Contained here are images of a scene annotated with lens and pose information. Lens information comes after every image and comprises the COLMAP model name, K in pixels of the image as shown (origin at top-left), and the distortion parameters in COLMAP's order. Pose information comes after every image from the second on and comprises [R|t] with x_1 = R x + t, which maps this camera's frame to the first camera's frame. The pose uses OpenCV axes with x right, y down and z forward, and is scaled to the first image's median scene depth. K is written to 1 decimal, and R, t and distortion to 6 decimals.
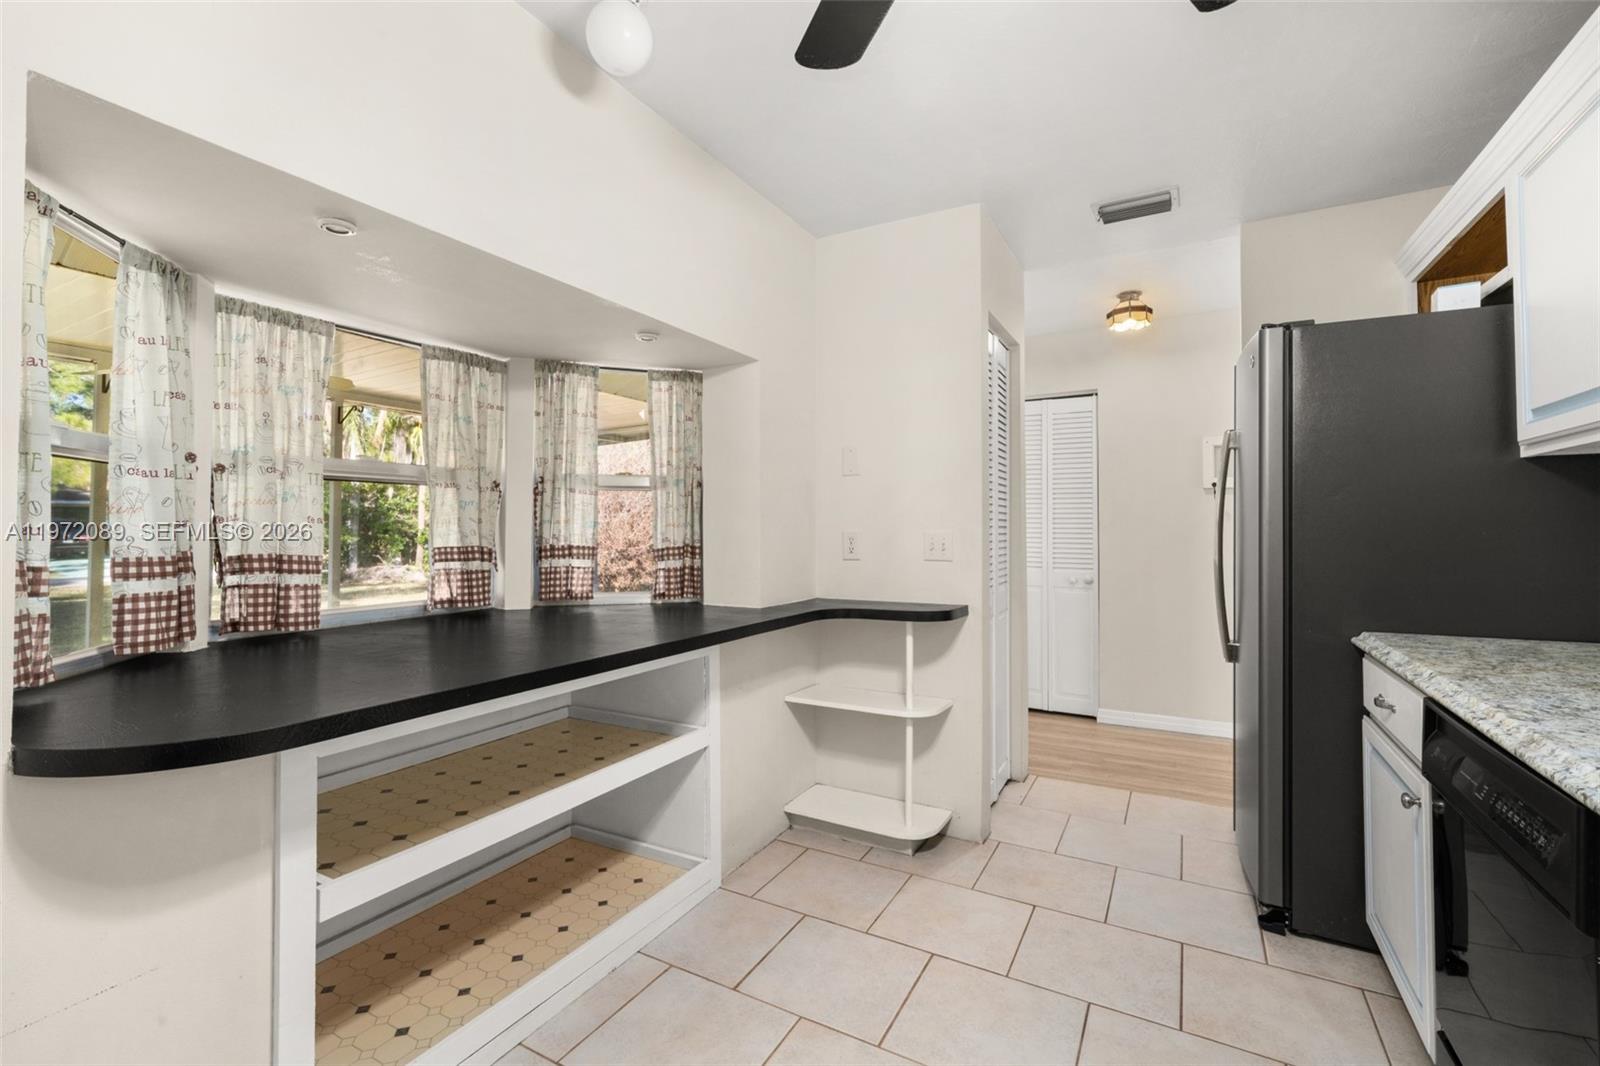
lens RADIAL K [[692.5, 0, 795.6], [0, 692.5, 527.8], [0, 0, 1]] dist [0.004714, -0.000420]
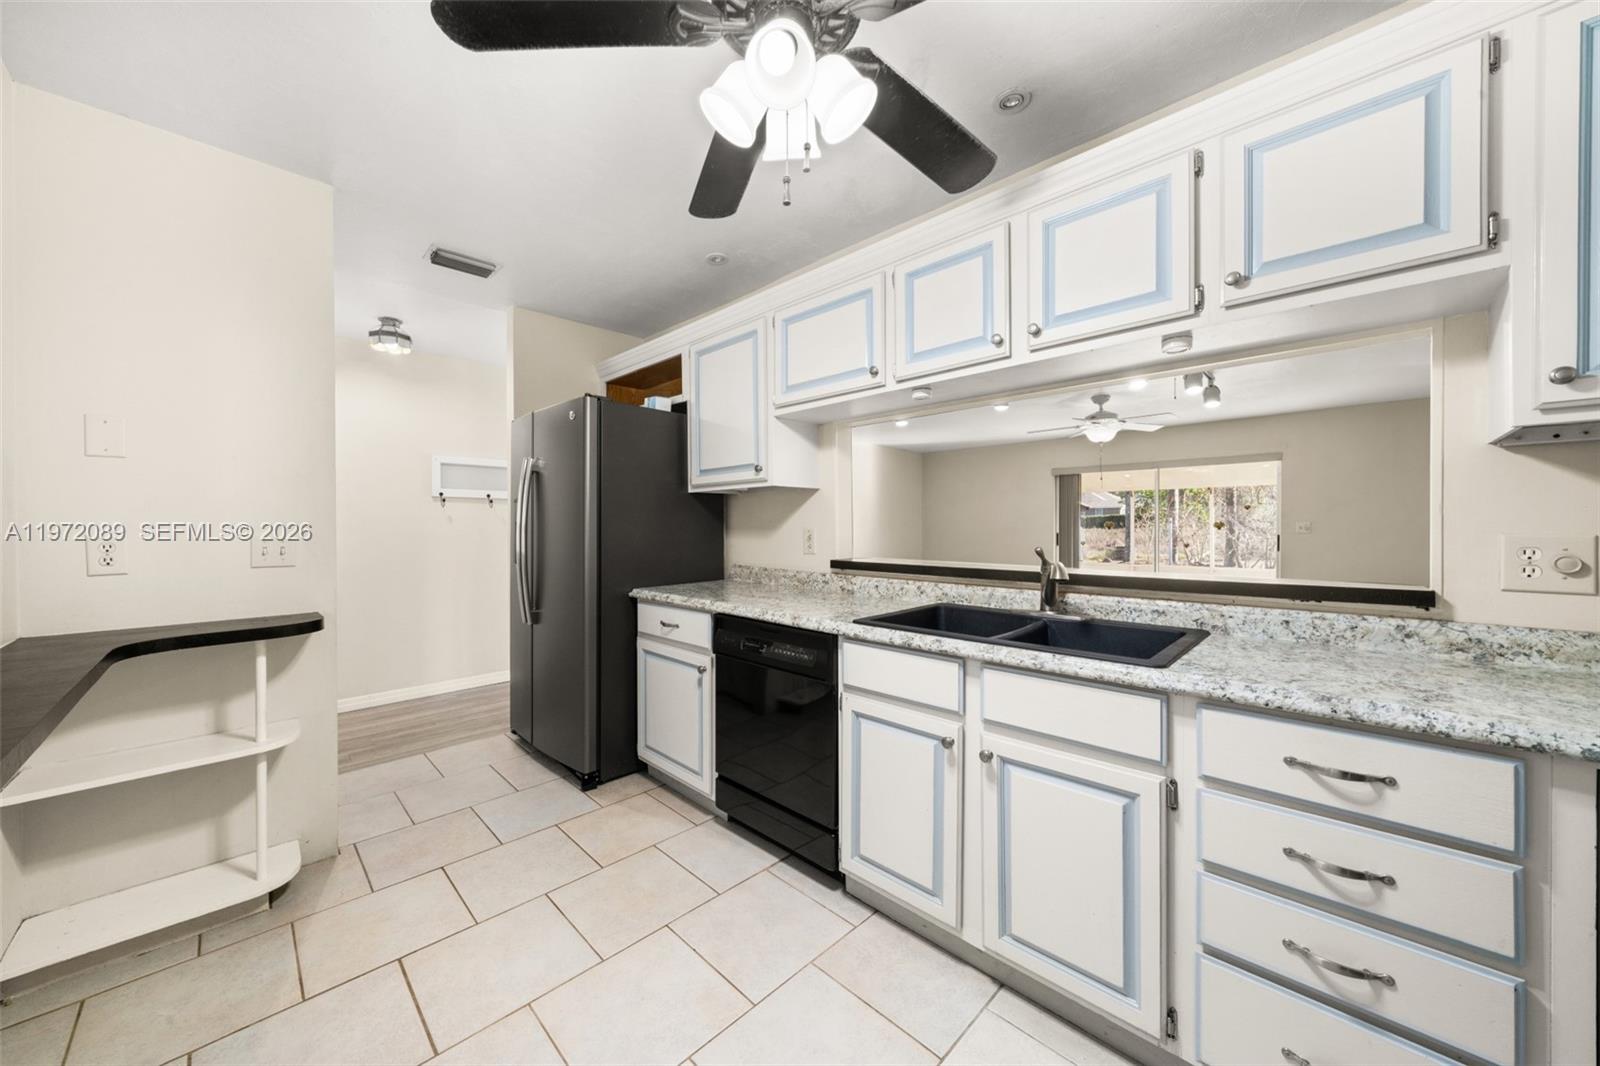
lens RADIAL K [[583.0, 0, 765.2], [0, 583.0, 535.1], [0, 0, 1]] dist [0.000397, 0.000009]
pose [[0.295808, -0.018547, 0.955067, -0.462306], [0.002095, 0.999822, 0.018767, -0.008020], [-0.955245, -0.003550, 0.295795, 0.270991]]
